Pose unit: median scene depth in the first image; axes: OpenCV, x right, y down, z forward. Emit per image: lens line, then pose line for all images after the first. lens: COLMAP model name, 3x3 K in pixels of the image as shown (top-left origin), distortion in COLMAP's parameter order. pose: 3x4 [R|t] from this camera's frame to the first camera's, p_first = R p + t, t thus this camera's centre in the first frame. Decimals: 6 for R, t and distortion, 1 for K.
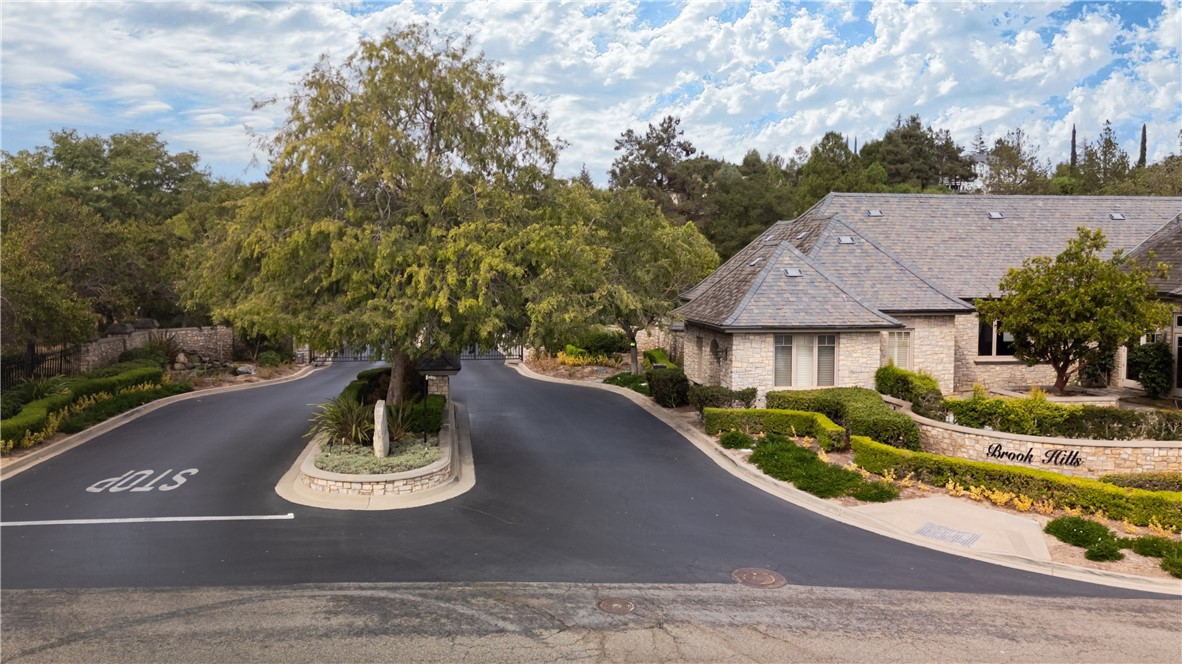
lens RADIAL K [[992.2, 0, 587.6], [0, 992.2, 322.6], [0, 0, 1]] dist [0.042993, -0.051906]
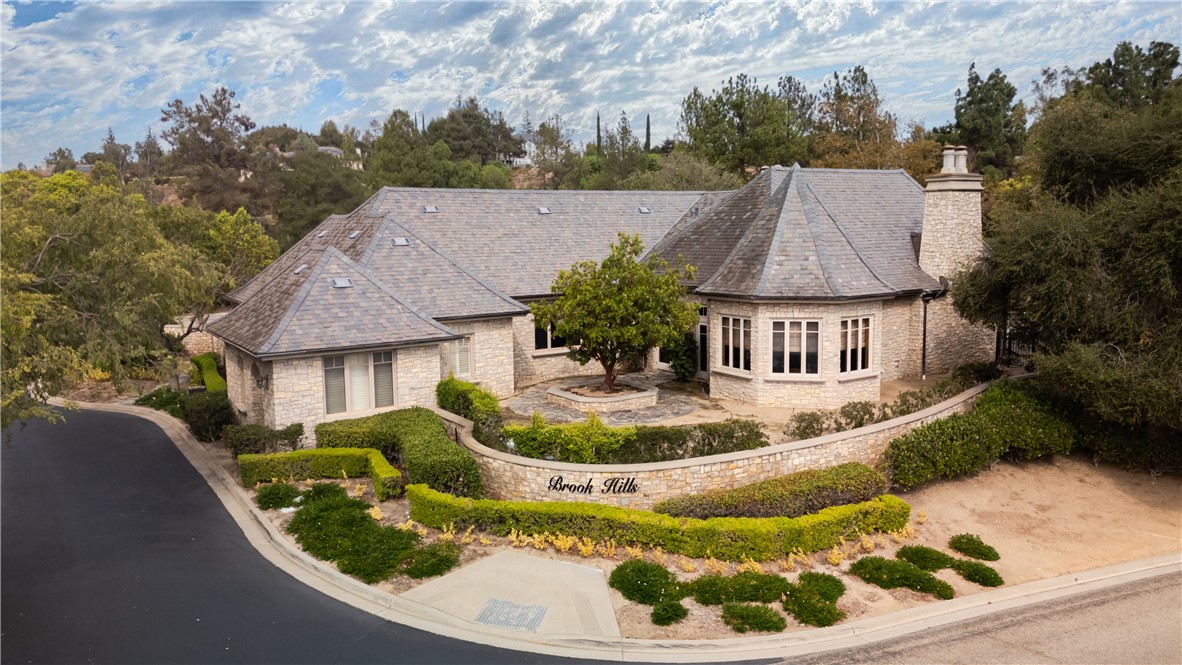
lens RADIAL K [[836.2, 0, 596.6], [0, 836.2, 332.3], [0, 0, 1]] dist [0.060386, -0.023835]
pose [[0.900466, -0.075122, 0.428391, 0.086551], [0.041940, 0.995378, 0.086392, -0.064164], [-0.432901, -0.059827, 0.899454, 0.212367]]
